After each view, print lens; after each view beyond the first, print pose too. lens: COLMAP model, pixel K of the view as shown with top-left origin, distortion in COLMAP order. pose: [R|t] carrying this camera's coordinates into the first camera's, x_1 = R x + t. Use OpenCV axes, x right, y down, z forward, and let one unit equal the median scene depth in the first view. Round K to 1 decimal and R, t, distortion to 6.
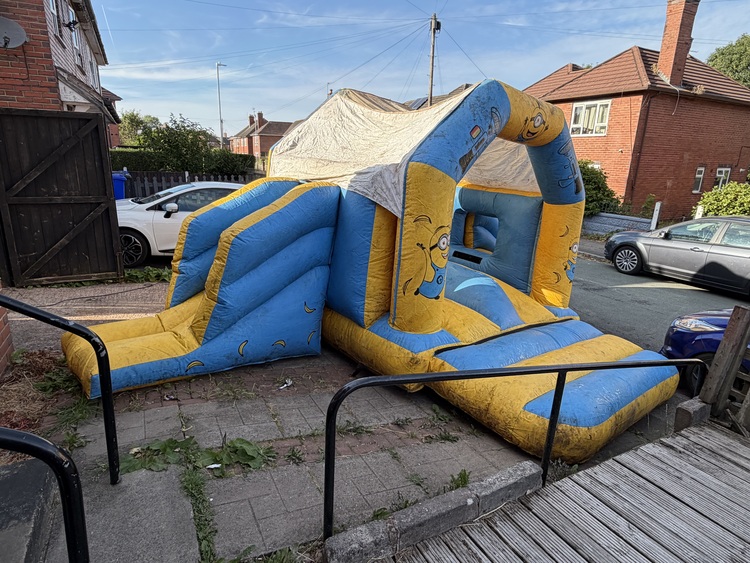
lens RADIAL K [[444.2, 0, 371.6], [0, 444.2, 279.0], [0, 0, 1]] dist [0.004042, -0.001444]
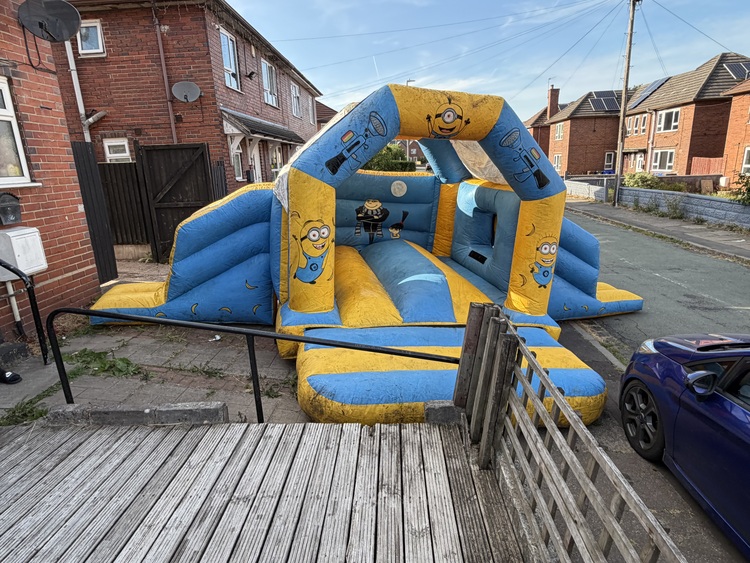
lens RADIAL K [[444.2, 0, 370.8], [0, 444.2, 281.8], [0, 0, 1]] dist [0.004042, -0.001444]
pose [[0.866200, 0.069659, -0.494819, 0.788134], [-0.071653, 0.997317, 0.014969, 0.011433], [0.494534, 0.022489, 0.868867, 0.061938]]
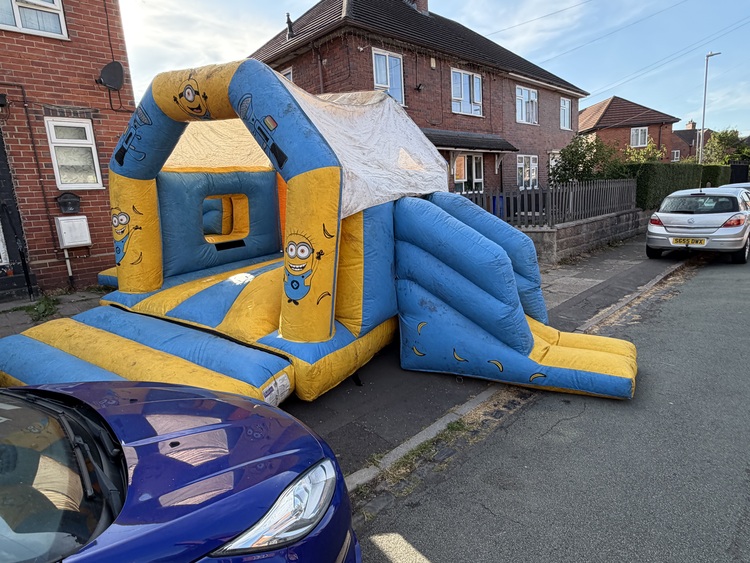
lens RADIAL K [[444.2, 0, 370.3], [0, 444.2, 282.8], [0, 0, 1]] dist [0.004042, -0.001444]
pose [[0.293879, 0.121552, -0.948082, 1.470493], [-0.180690, 0.981062, 0.069771, -0.117428], [0.938609, 0.150804, 0.310277, 1.194853]]
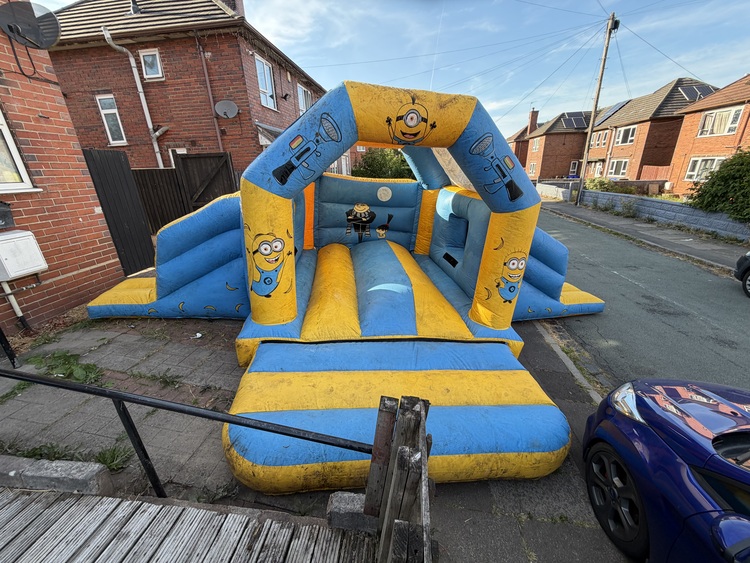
lens RADIAL K [[299.8, 0, 371.7], [0, 299.8, 281.8], [0, 0, 1]] dist [-0.000924, 0.000021]
pose [[0.823975, 0.147323, -0.547139, 0.727926], [-0.095822, 0.987930, 0.121706, -0.105723], [0.558465, -0.047854, 0.828147, 0.471177]]
